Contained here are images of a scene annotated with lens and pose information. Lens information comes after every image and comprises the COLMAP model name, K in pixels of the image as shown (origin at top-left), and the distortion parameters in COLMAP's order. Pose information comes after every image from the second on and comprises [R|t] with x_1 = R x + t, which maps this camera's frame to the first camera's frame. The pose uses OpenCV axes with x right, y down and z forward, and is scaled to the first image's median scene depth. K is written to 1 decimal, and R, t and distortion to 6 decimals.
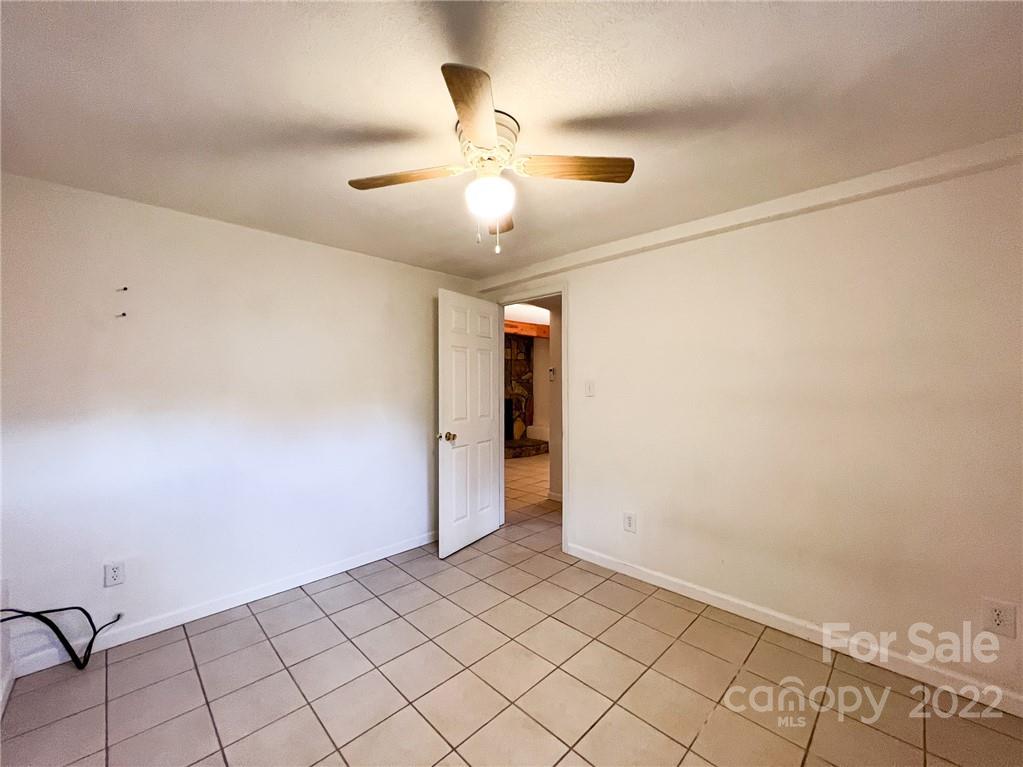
lens RADIAL K [[409.7, 0, 508.7], [0, 409.7, 379.6], [0, 0, 1]] dist [0.000341, -0.000144]
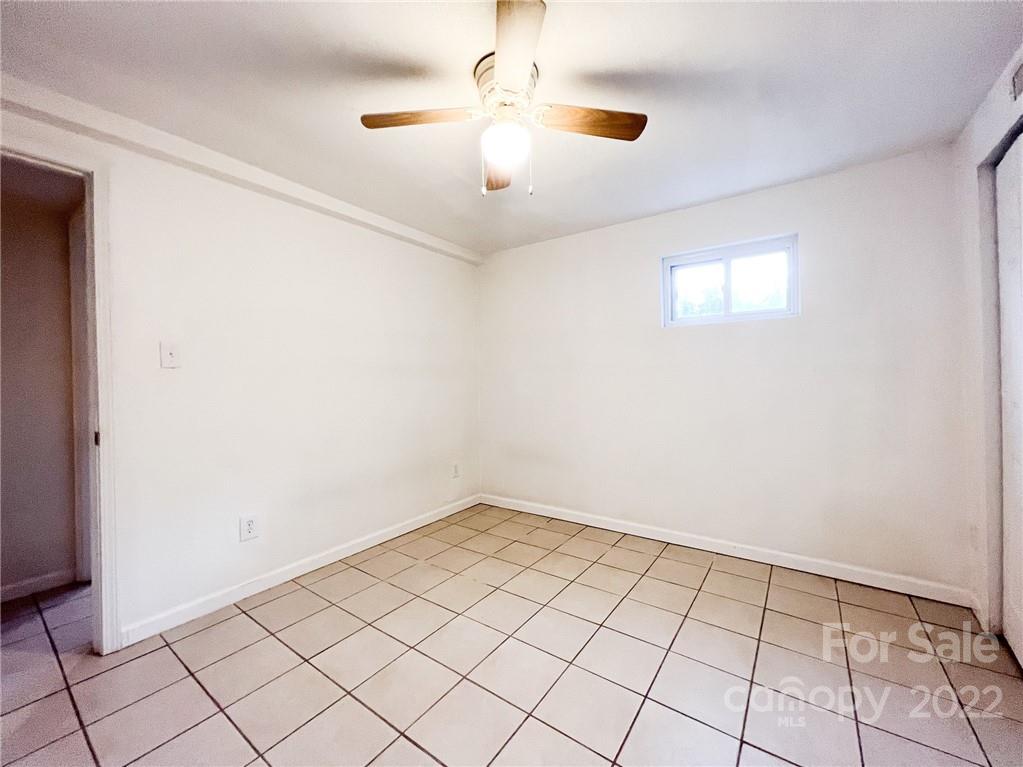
lens RADIAL K [[409.7, 0, 508.7], [0, 409.7, 379.6], [0, 0, 1]] dist [0.000341, -0.000144]
pose [[-0.166791, 0.007666, 0.985963, -0.619064], [0.009644, 0.999935, -0.006143, 0.080804], [-0.985945, 0.008484, -0.166854, 0.698154]]
